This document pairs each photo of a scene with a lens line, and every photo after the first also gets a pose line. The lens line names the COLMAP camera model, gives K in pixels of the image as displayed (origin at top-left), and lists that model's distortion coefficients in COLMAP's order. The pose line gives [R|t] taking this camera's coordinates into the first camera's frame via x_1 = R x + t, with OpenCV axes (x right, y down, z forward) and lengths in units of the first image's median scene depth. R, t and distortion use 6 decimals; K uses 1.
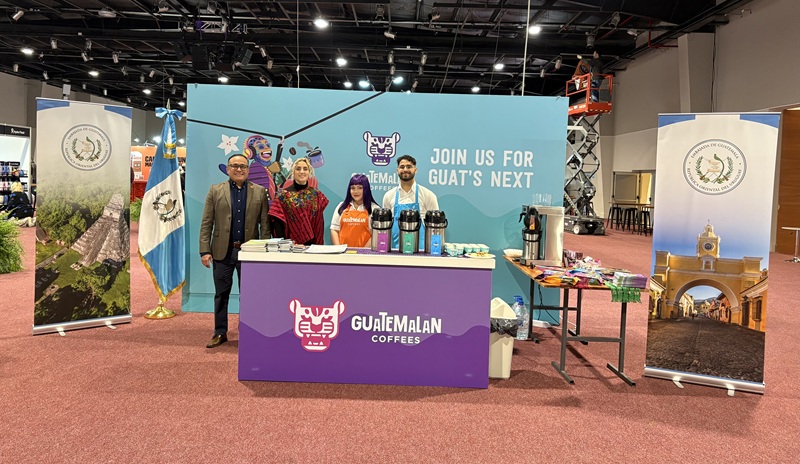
lens RADIAL K [[608.4, 0, 397.5], [0, 608.4, 188.0], [0, 0, 1]] dist [0.044551, -0.005982]
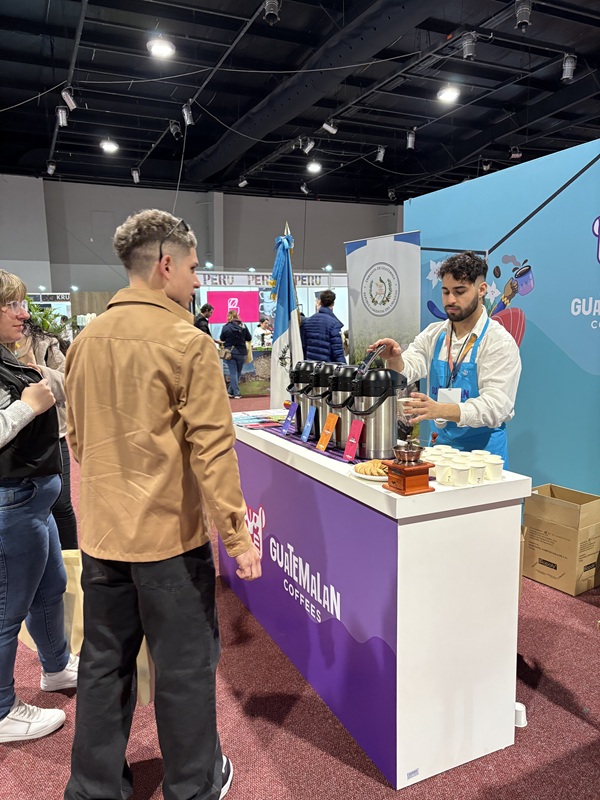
lens RADIAL K [[606.2, 0, 300.0], [0, 606.2, 400.0], [0, 0, 1]] dist [0.027506, 0.001304]
pose [[0.402118, 0.075787, -0.912446, 0.397788], [0.018218, 0.995709, 0.090731, 0.013866], [0.915407, -0.053107, 0.399012, 0.640610]]
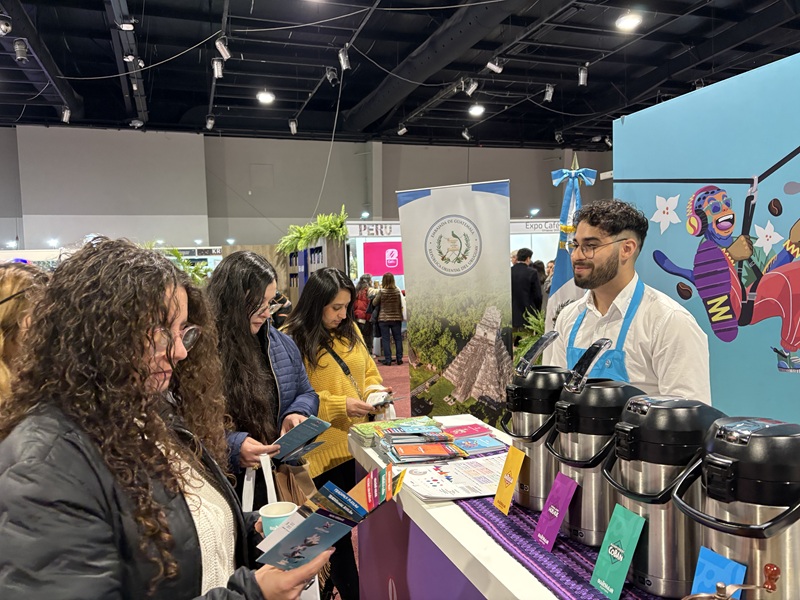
lens RADIAL K [[606.2, 0, 400.0], [0, 606.2, 300.0], [0, 0, 1]] dist [0.027506, 0.001304]
pose [[0.311054, -0.000323, -0.950392, 0.186684], [0.028630, 0.999549, 0.009031, -0.007190], [0.949961, -0.030019, 0.310923, 0.712603]]
